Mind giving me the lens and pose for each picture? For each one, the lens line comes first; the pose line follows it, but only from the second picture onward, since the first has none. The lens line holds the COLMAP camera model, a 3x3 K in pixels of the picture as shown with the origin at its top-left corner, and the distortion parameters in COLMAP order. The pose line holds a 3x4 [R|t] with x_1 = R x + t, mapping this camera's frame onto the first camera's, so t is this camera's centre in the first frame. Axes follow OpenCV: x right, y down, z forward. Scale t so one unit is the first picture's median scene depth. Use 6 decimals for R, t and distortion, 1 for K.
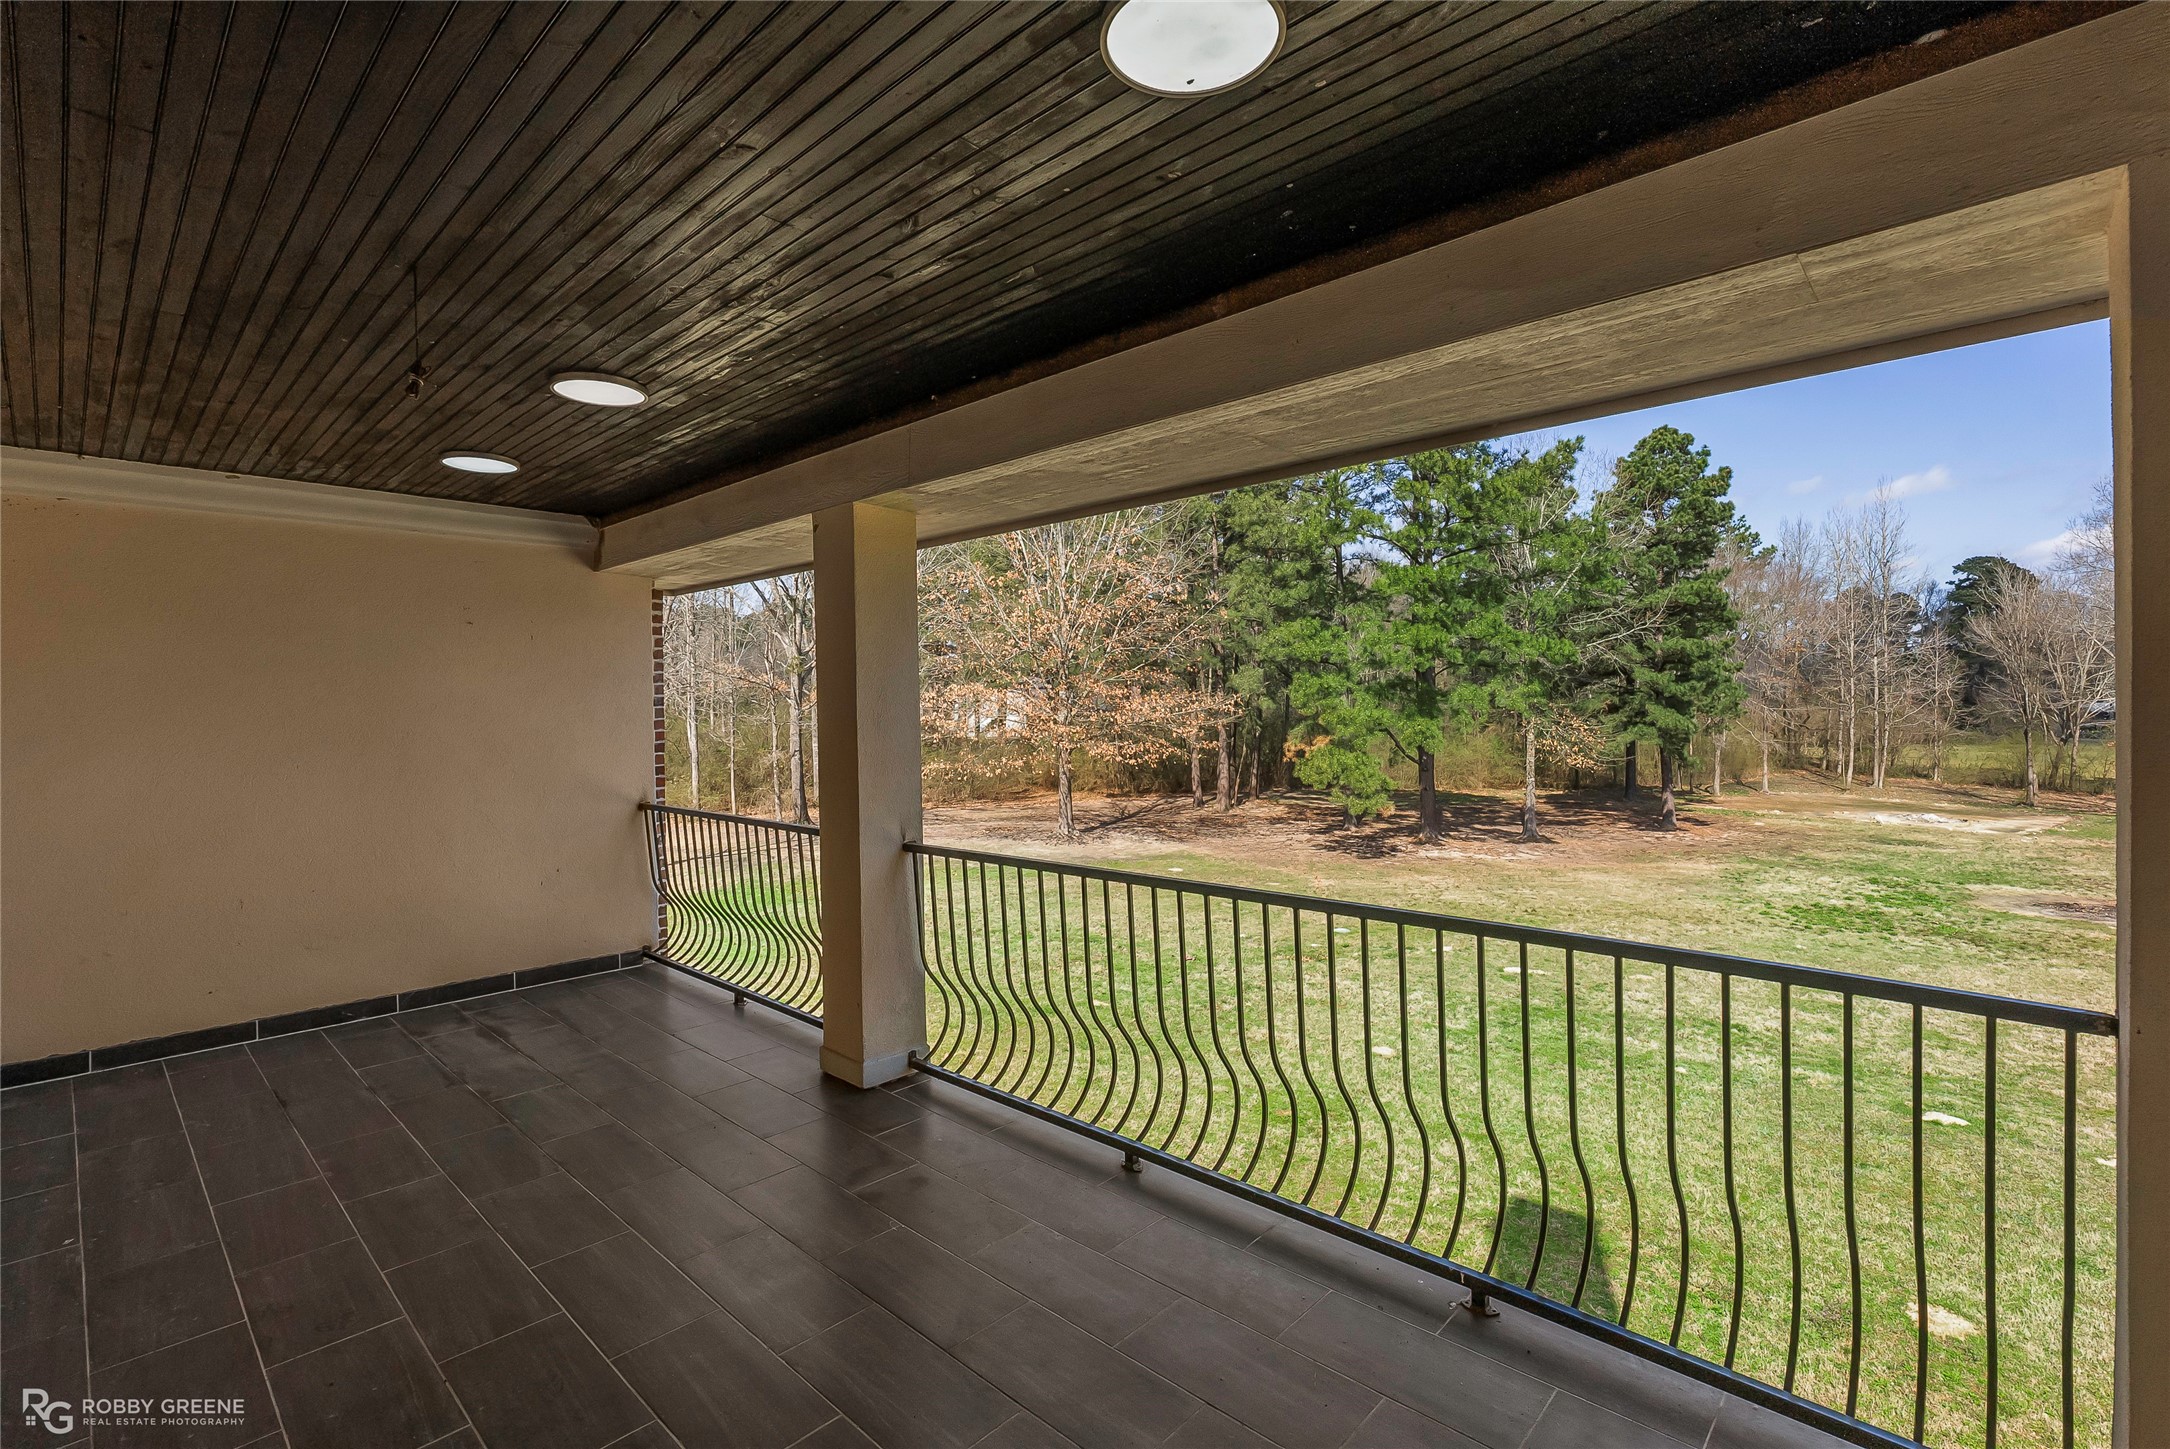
lens RADIAL K [[985.1, 0, 1092.0], [0, 985.1, 694.7], [0, 0, 1]] dist [-0.000143, -0.000323]
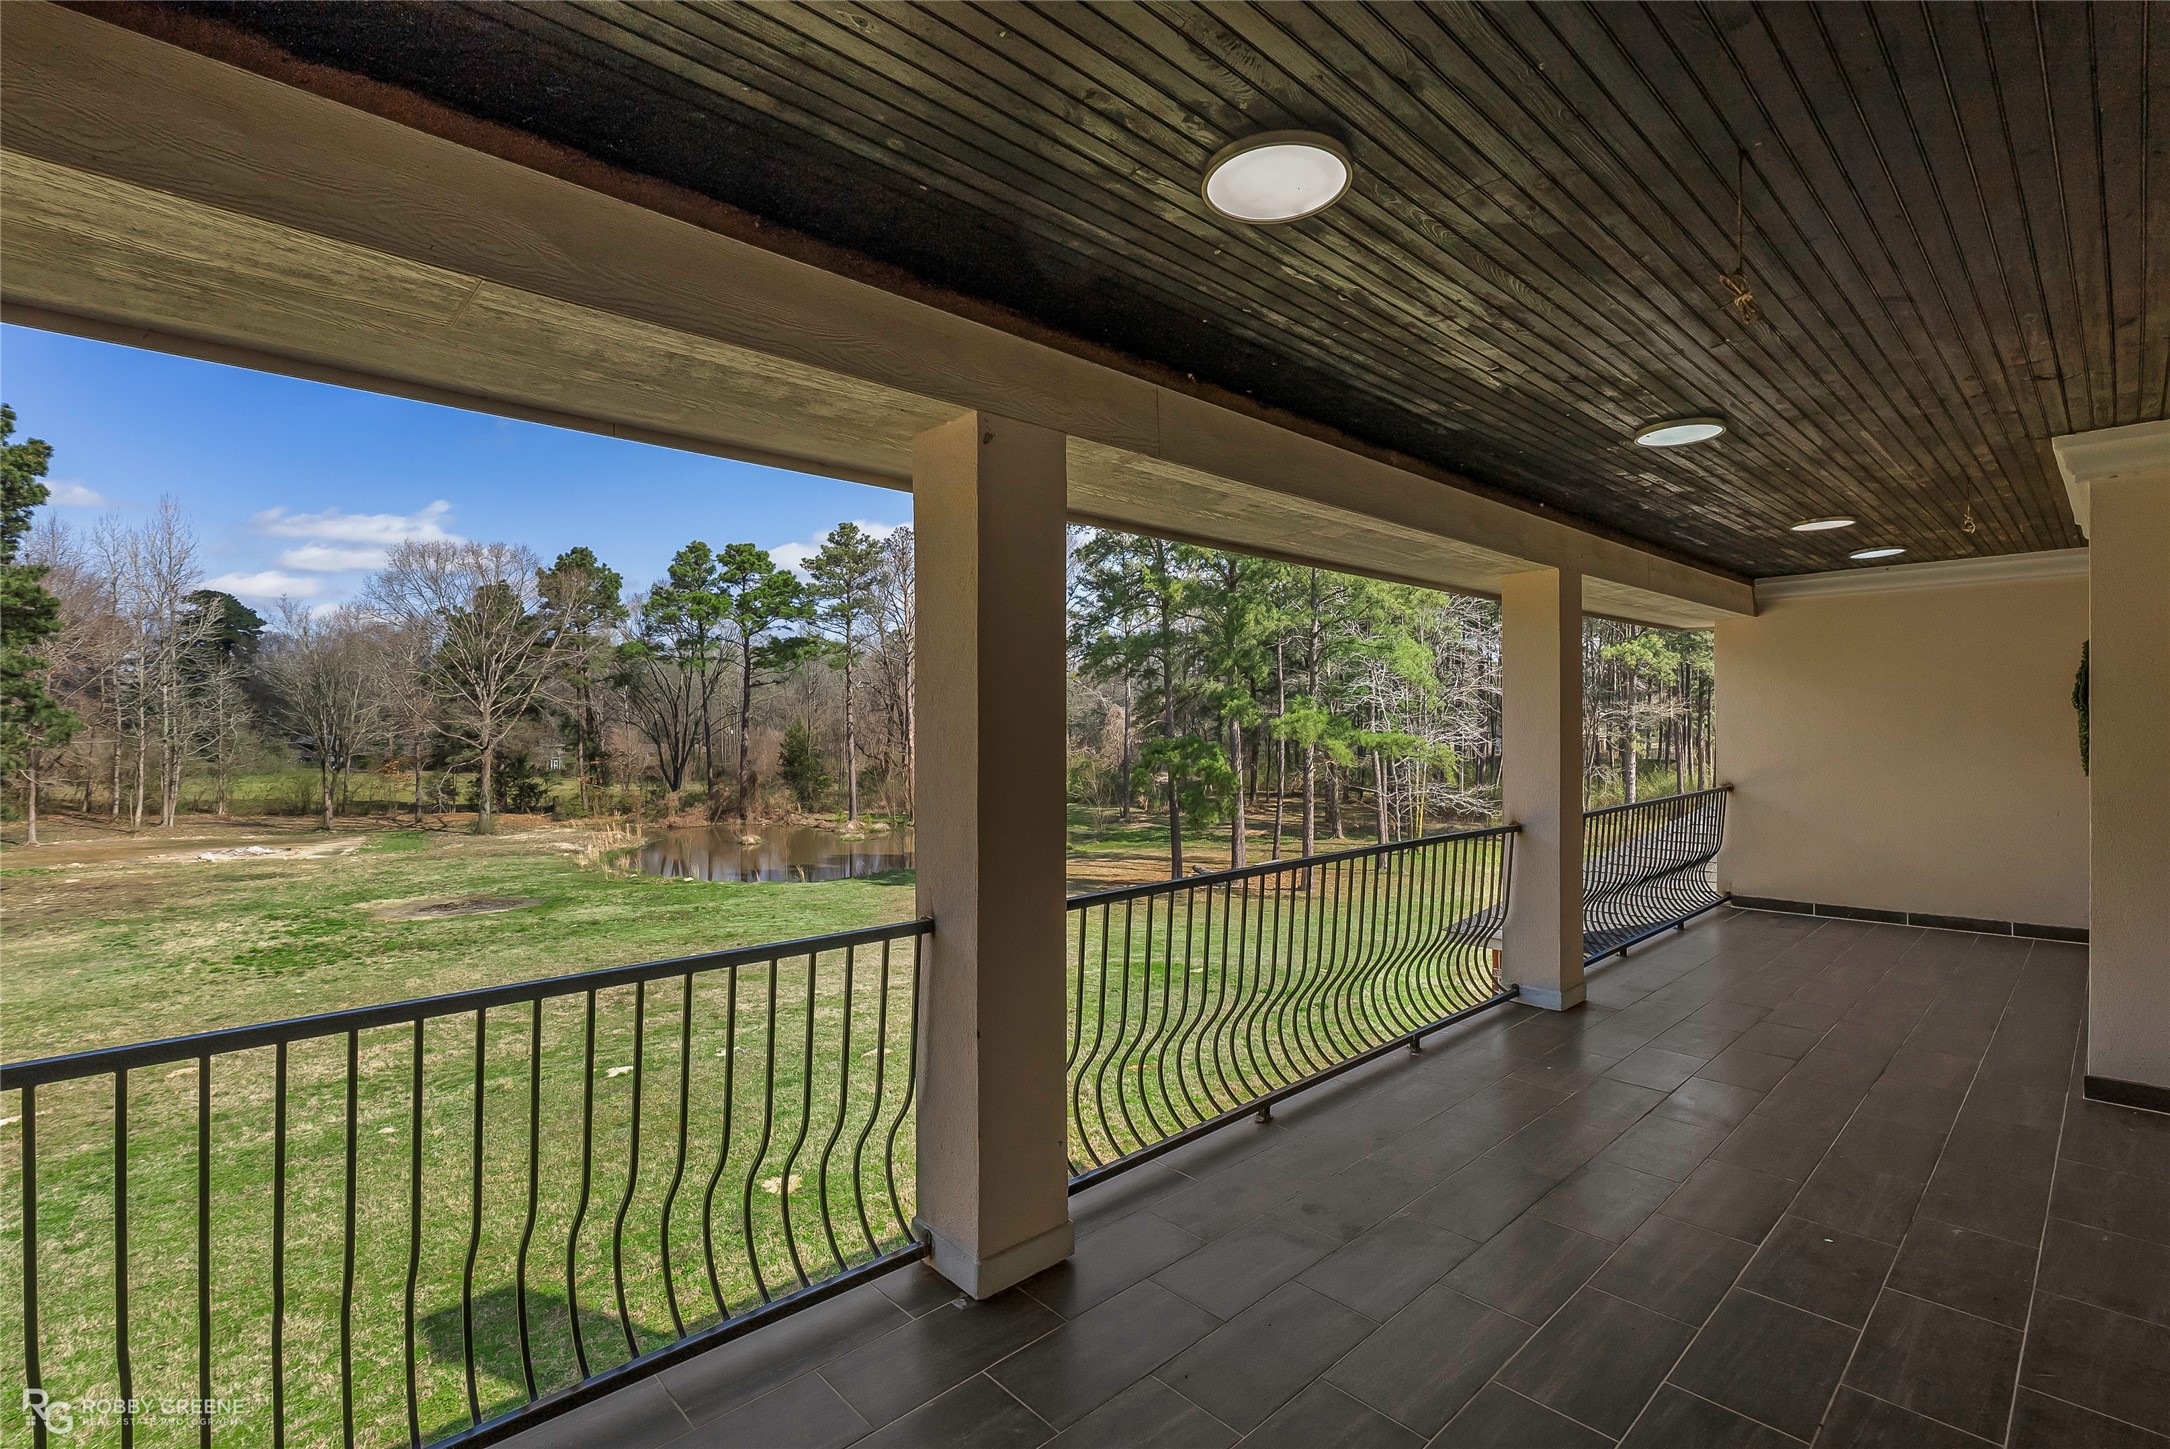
lens RADIAL K [[985.1, 0, 1092.0], [0, 985.1, 694.7], [0, 0, 1]] dist [-0.000143, -0.000323]
pose [[0.053814, 0.041151, 0.997703, -1.081233], [-0.006837, 0.999142, -0.040841, 0.025995], [-0.998528, -0.004624, 0.054049, 1.072467]]
